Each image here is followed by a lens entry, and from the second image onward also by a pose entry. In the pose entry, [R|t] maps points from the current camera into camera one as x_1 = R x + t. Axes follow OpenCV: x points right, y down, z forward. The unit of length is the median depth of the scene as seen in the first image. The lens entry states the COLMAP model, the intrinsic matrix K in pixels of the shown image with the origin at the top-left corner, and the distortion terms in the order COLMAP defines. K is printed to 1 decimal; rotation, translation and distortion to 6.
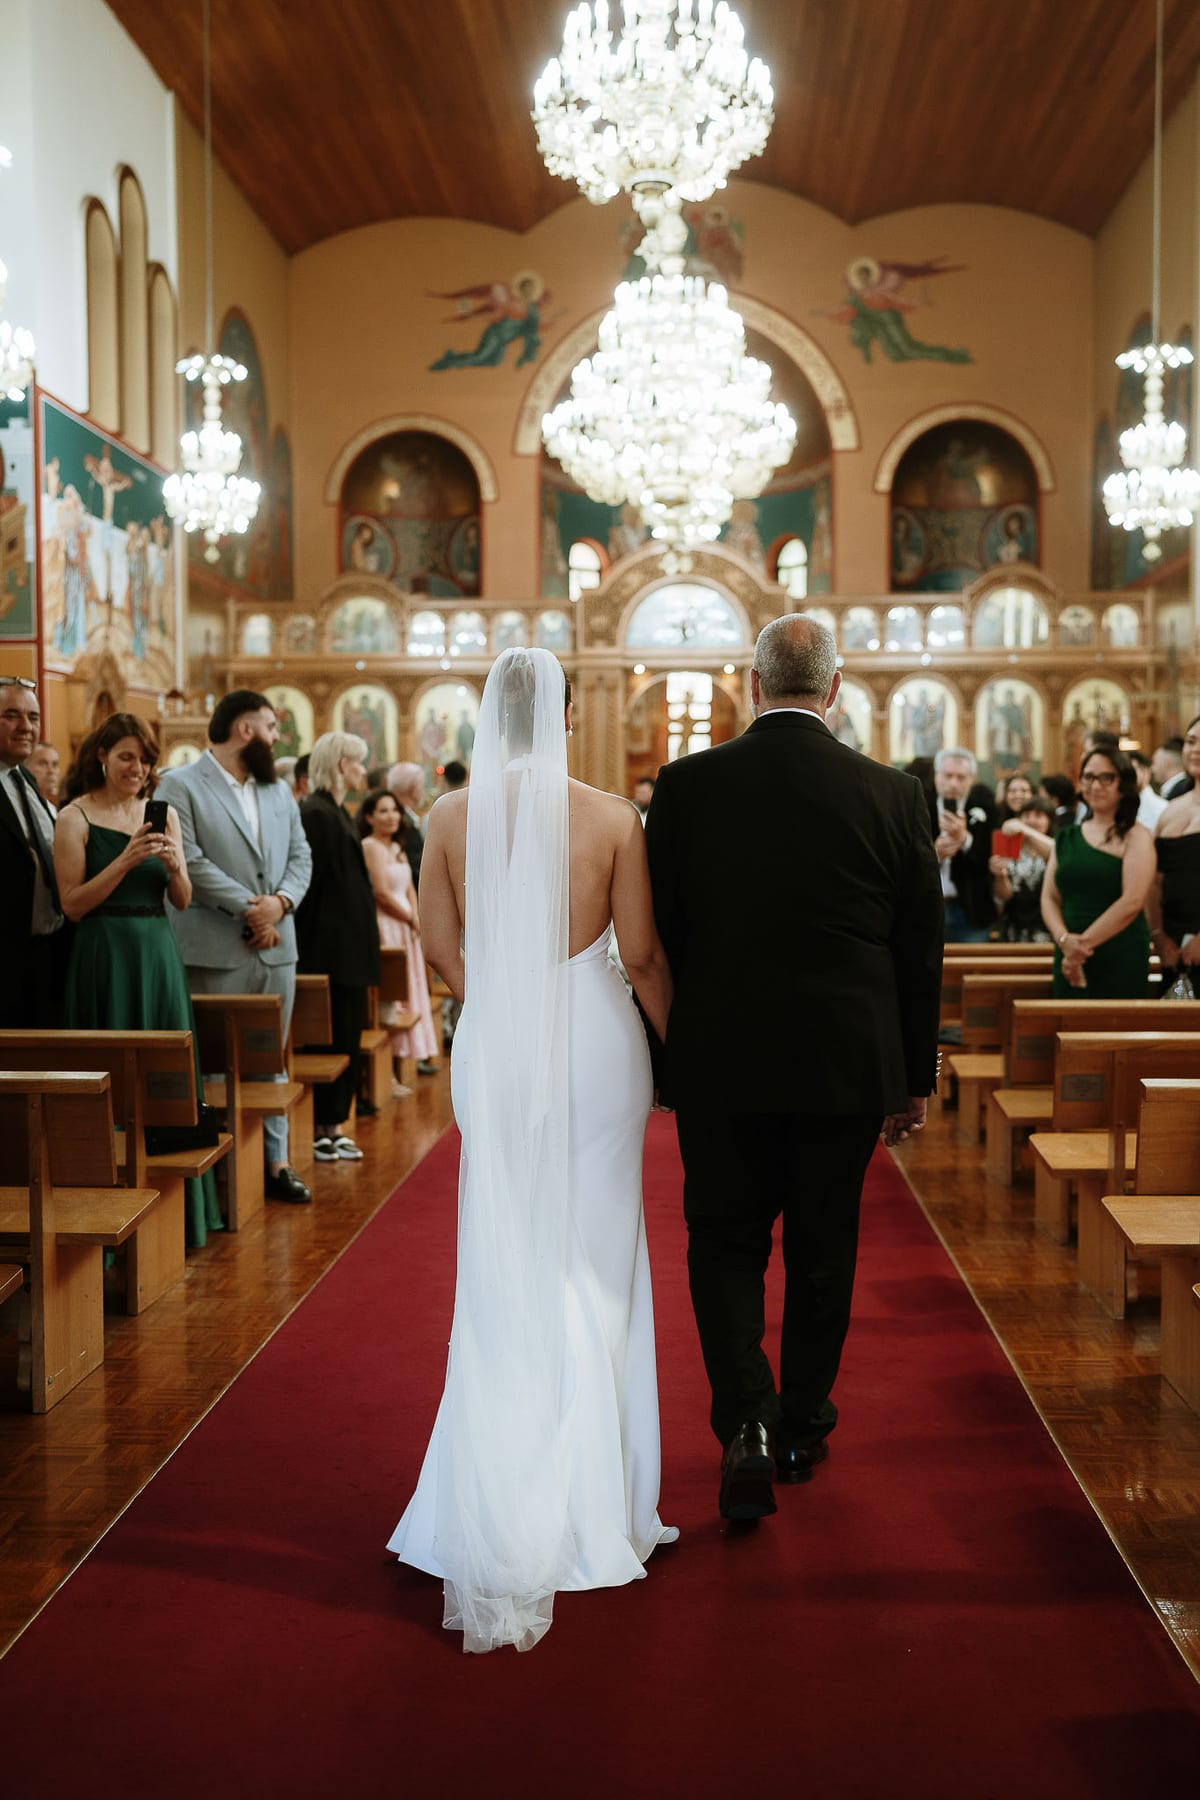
lens RADIAL K [[1781.8, 0, 600.0], [0, 1781.8, 900.0], [0, 0, 1]] dist [-0.033220, 0.088527]
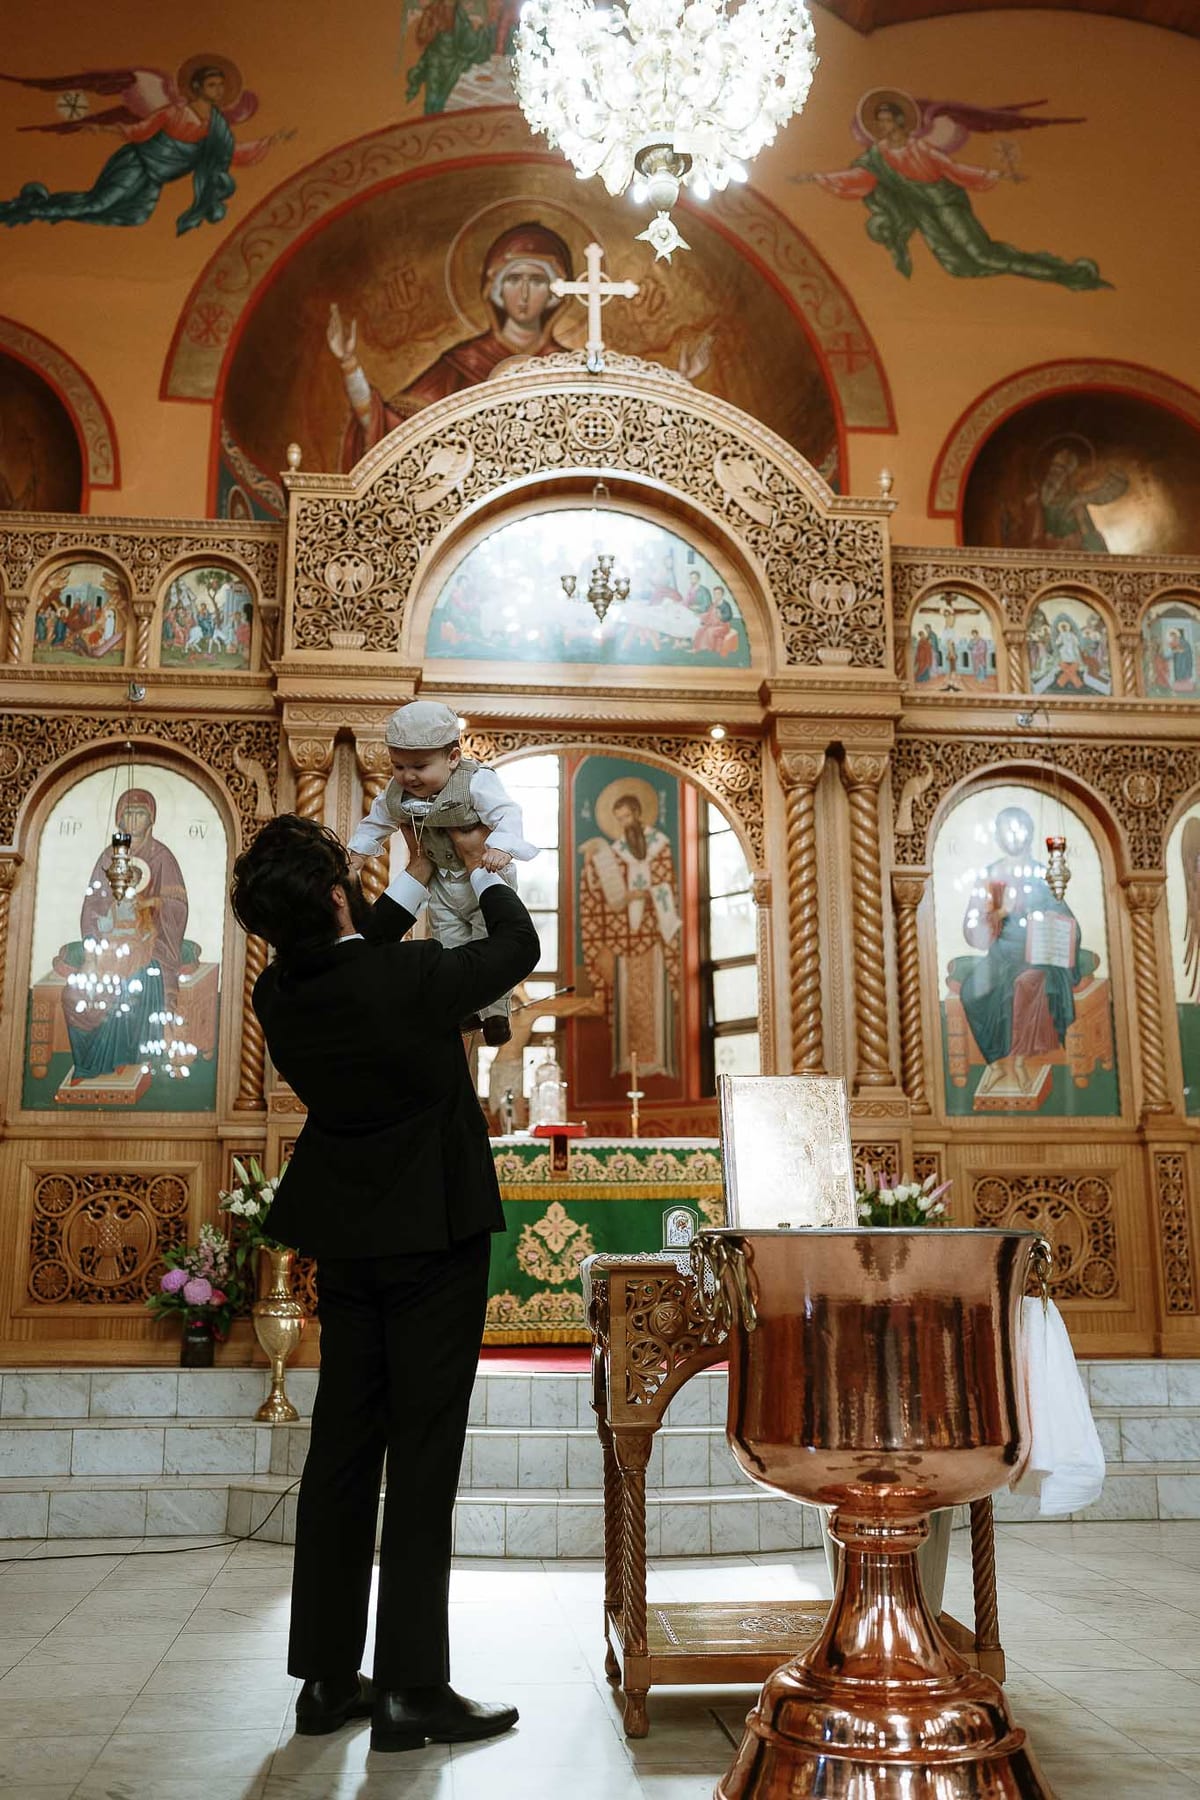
lens RADIAL K [[1781.8, 0, 600.0], [0, 1781.8, 900.0], [0, 0, 1]] dist [-0.033220, 0.088527]
pose [[0.987997, 0.033218, 0.150857, -0.002031], [0.006110, 0.967436, -0.253040, -0.010337], [-0.154350, 0.250925, 0.955622, 0.690947]]
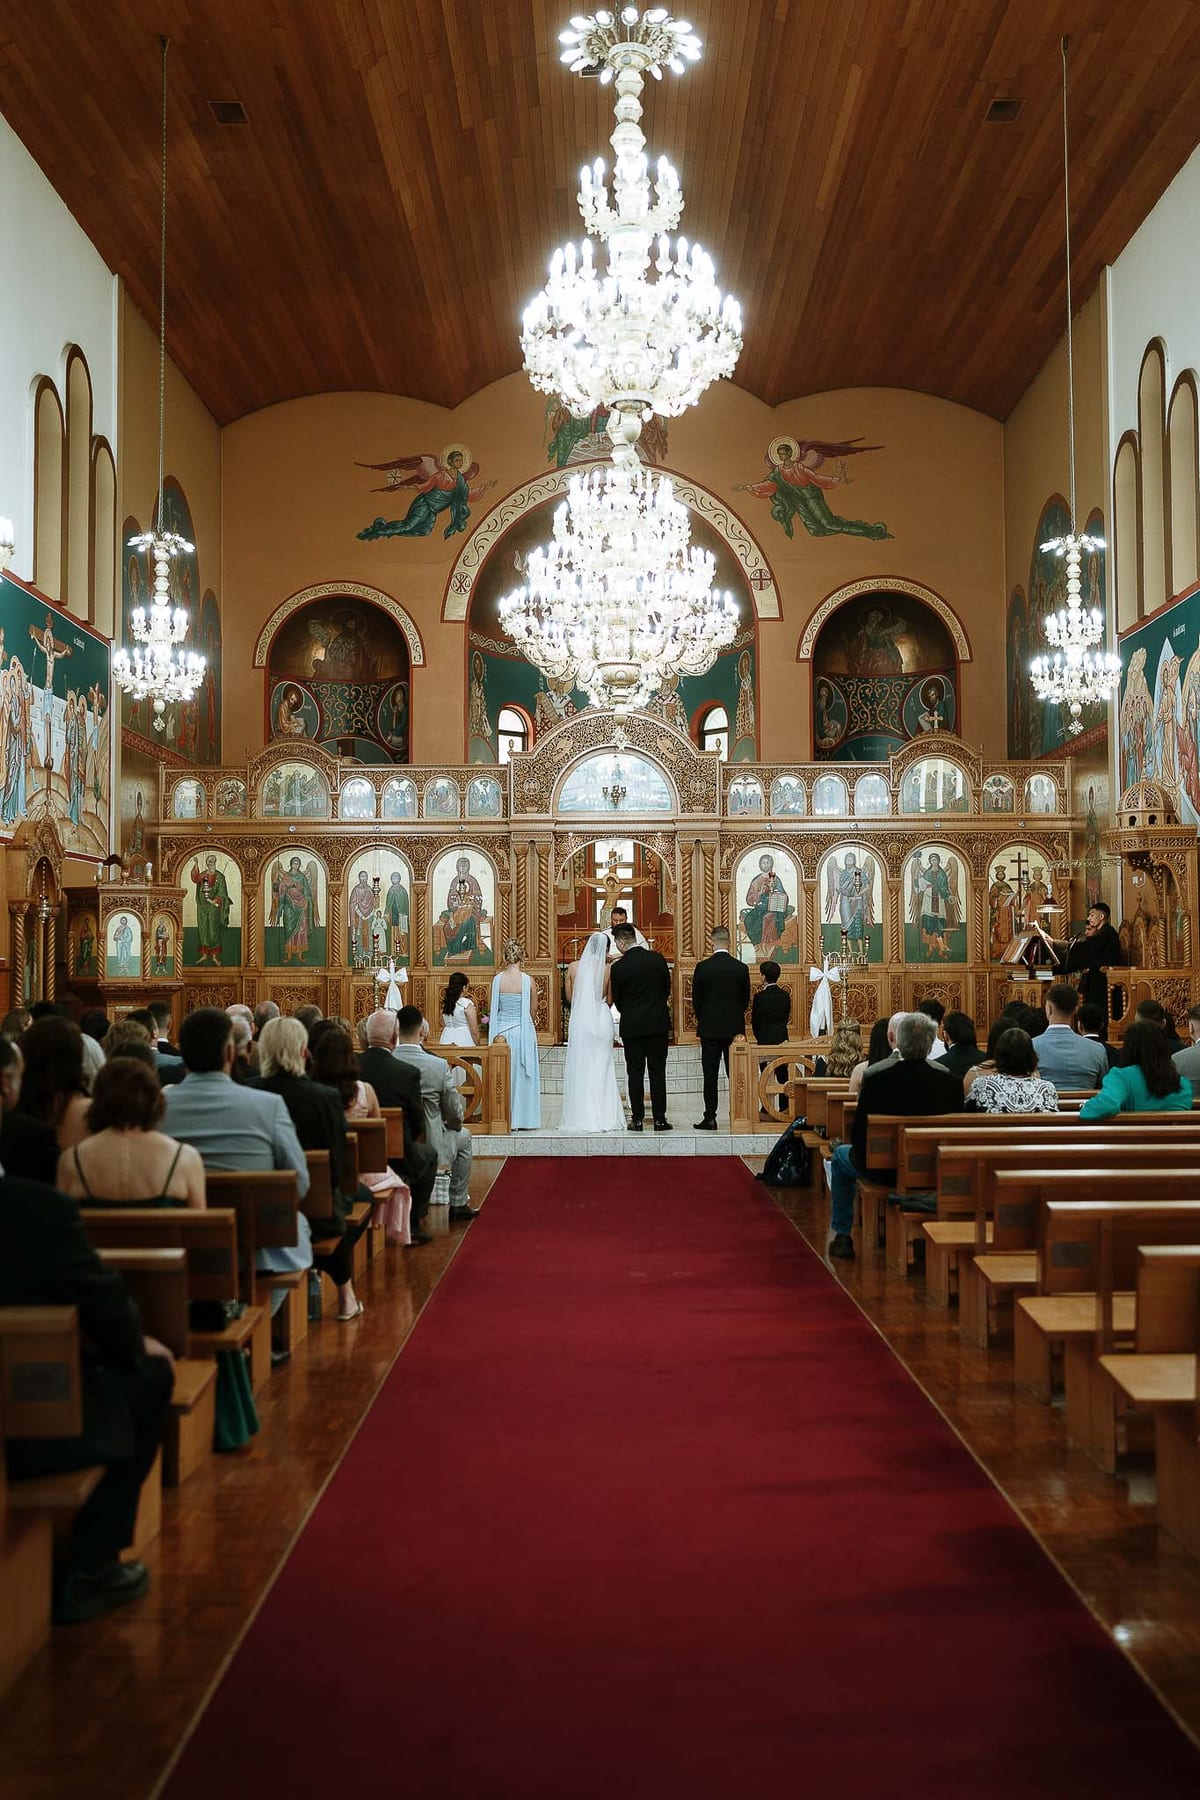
lens RADIAL K [[1822.5, 0, 600.0], [0, 1822.5, 900.0], [0, 0, 1]] dist [-0.054499, 0.117074]
pose [[0.998520, 0.001082, 0.054375, -0.017673], [0.003627, 0.996251, -0.086428, -0.003382], [-0.054265, 0.086498, 0.994773, -0.023019]]
